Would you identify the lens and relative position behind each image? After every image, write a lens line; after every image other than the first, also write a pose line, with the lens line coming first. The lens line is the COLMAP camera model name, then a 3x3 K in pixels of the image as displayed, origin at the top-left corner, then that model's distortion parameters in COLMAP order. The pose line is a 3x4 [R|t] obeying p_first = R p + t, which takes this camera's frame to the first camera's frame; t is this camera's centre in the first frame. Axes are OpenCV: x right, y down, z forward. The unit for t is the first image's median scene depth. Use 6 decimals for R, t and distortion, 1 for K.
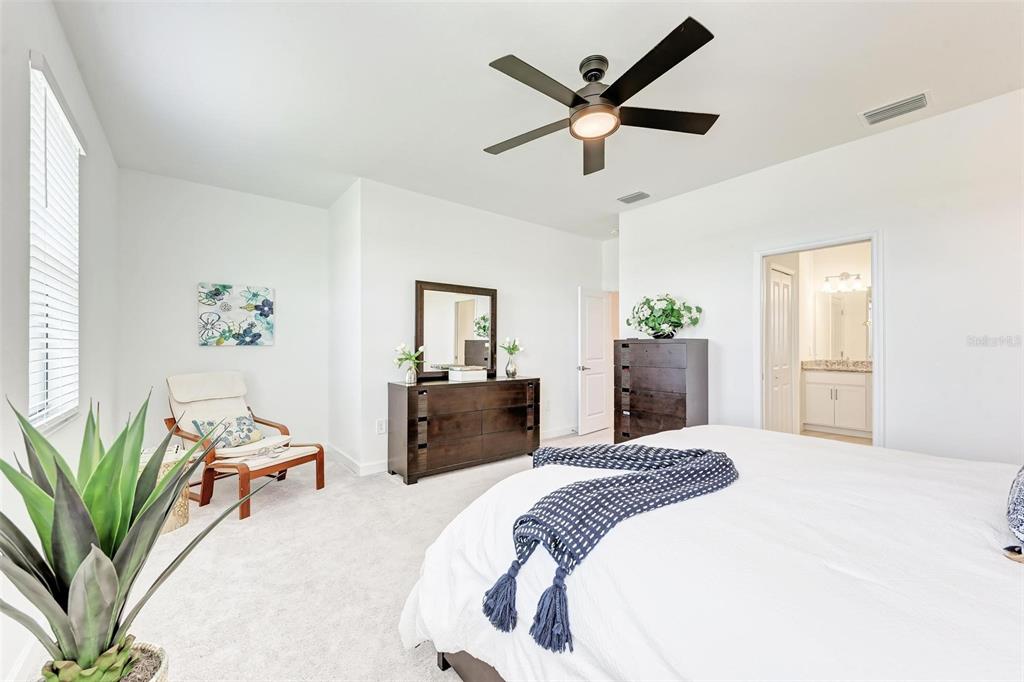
lens RADIAL K [[397.5, 0, 512.9], [0, 397.5, 343.5], [0, 0, 1]] dist [-0.003598, -0.000394]
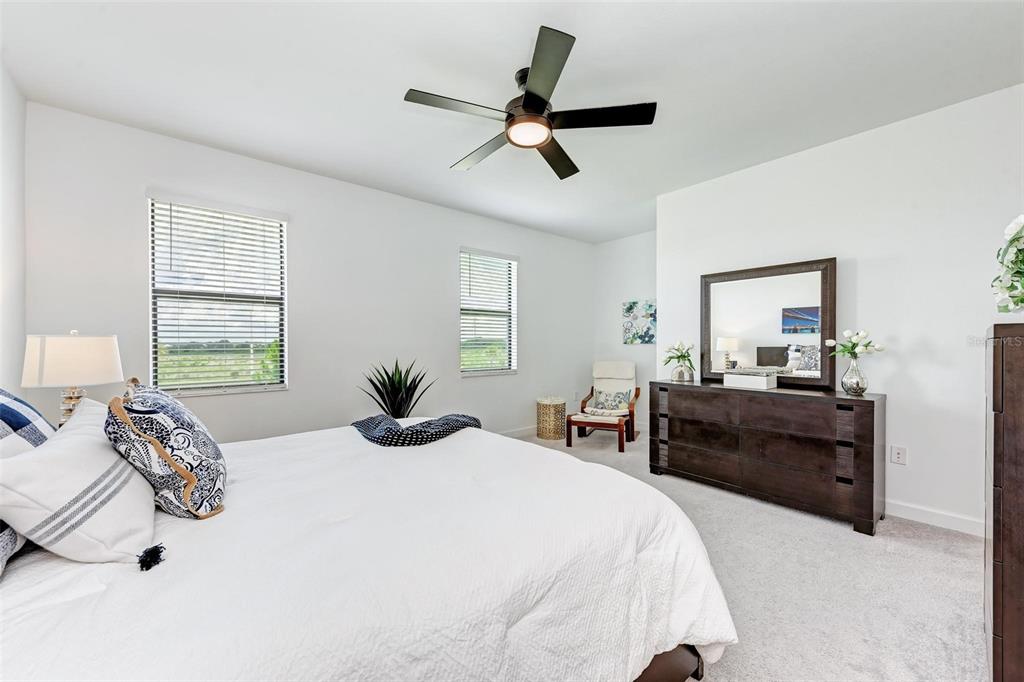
lens RADIAL K [[397.5, 0, 505.4], [0, 397.5, 344.6], [0, 0, 1]] dist [-0.003598, -0.000394]
pose [[-0.017770, 0.002043, -0.999840, 0.719942], [0.007861, 0.999967, 0.001904, 0.002078], [0.999811, -0.007826, -0.017786, 0.547537]]
